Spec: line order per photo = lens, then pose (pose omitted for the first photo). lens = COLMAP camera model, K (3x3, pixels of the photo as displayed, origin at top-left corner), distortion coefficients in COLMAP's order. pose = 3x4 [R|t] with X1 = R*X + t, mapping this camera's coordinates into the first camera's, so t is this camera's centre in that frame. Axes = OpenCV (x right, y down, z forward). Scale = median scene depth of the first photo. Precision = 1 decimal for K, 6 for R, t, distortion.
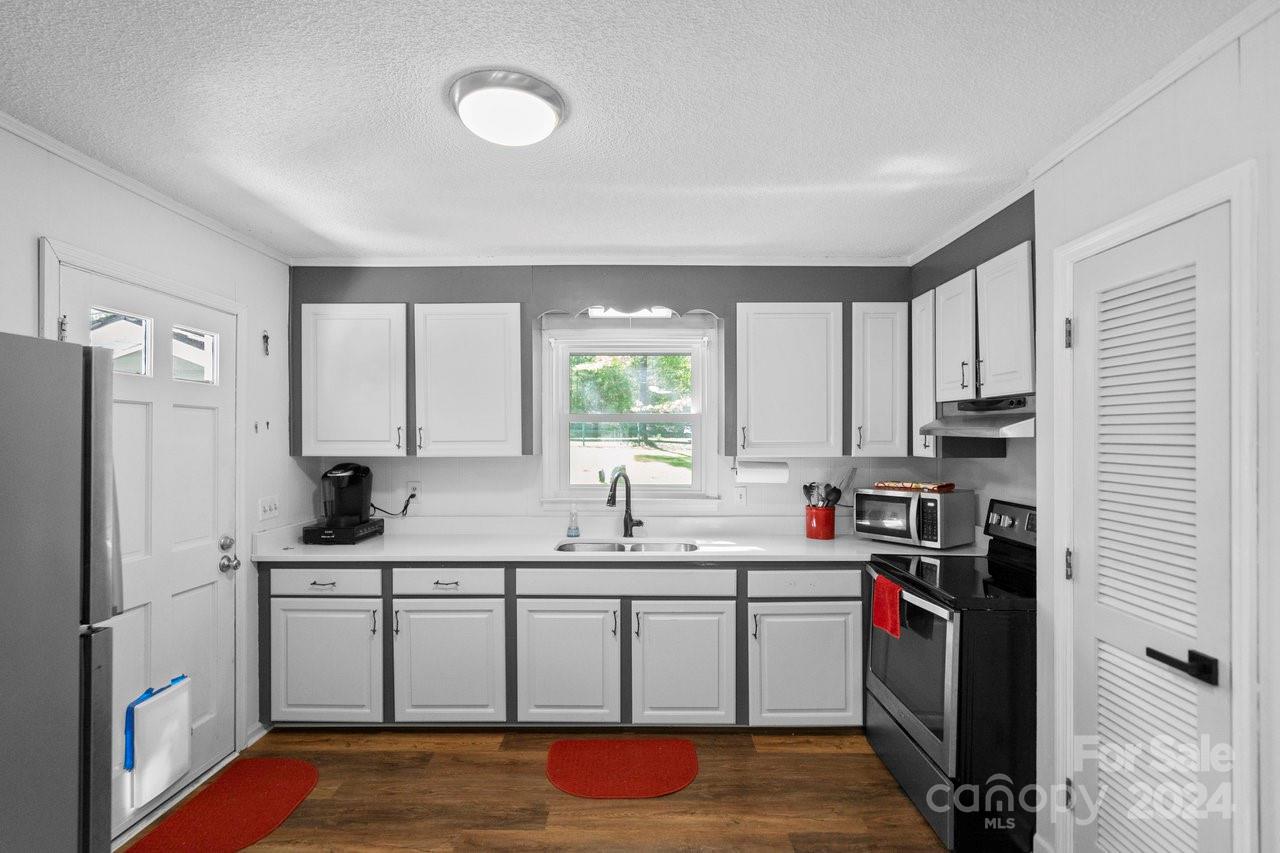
lens RADIAL K [[586.1, 0, 640.1], [0, 586.1, 436.1], [0, 0, 1]] dist [-0.014042, 0.000179]
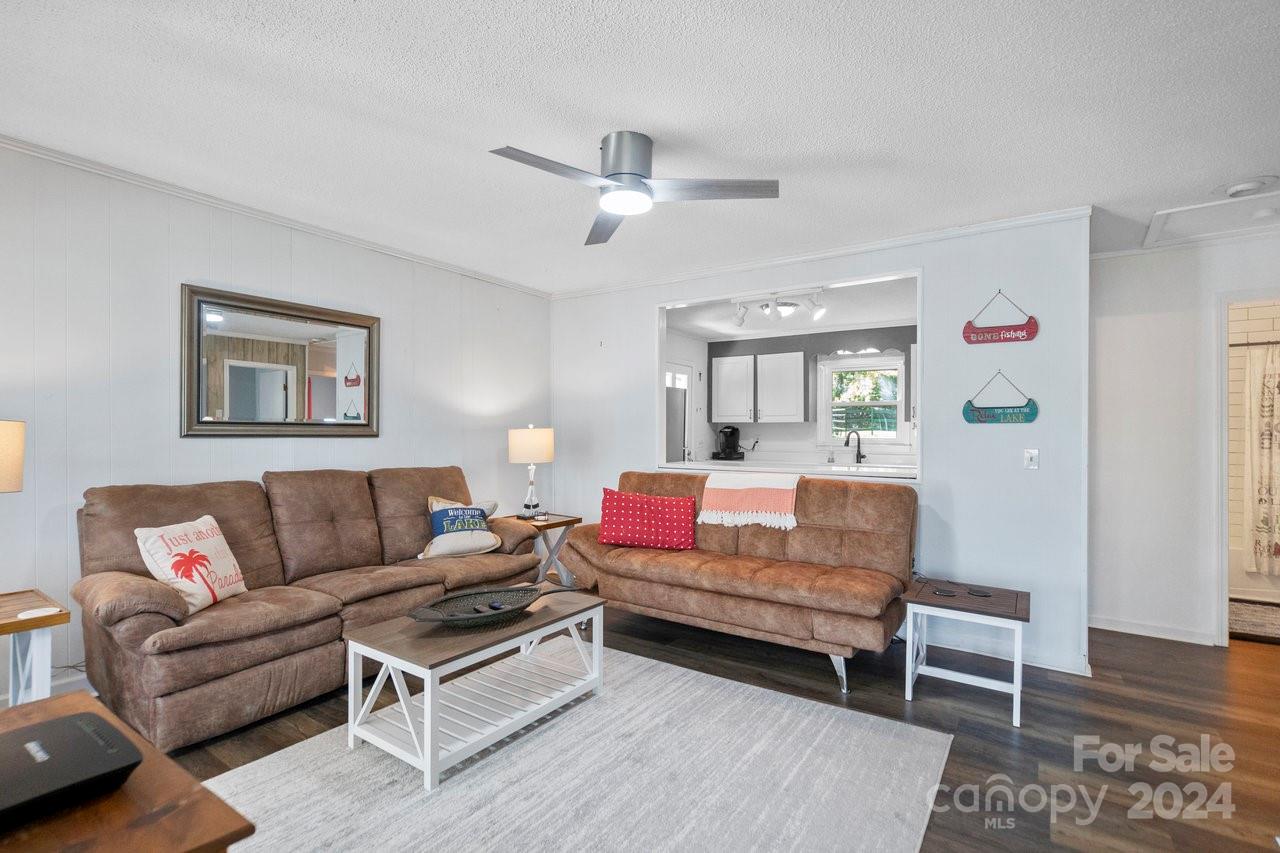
lens RADIAL K [[586.1, 0, 639.4], [0, 586.1, 434.3], [0, 0, 1]] dist [-0.014042, 0.000179]
pose [[0.824565, 0.006420, -0.565731, 0.513021], [-0.010529, 0.999937, -0.003999, 0.093635], [0.565670, 0.009254, 0.824580, -1.106569]]
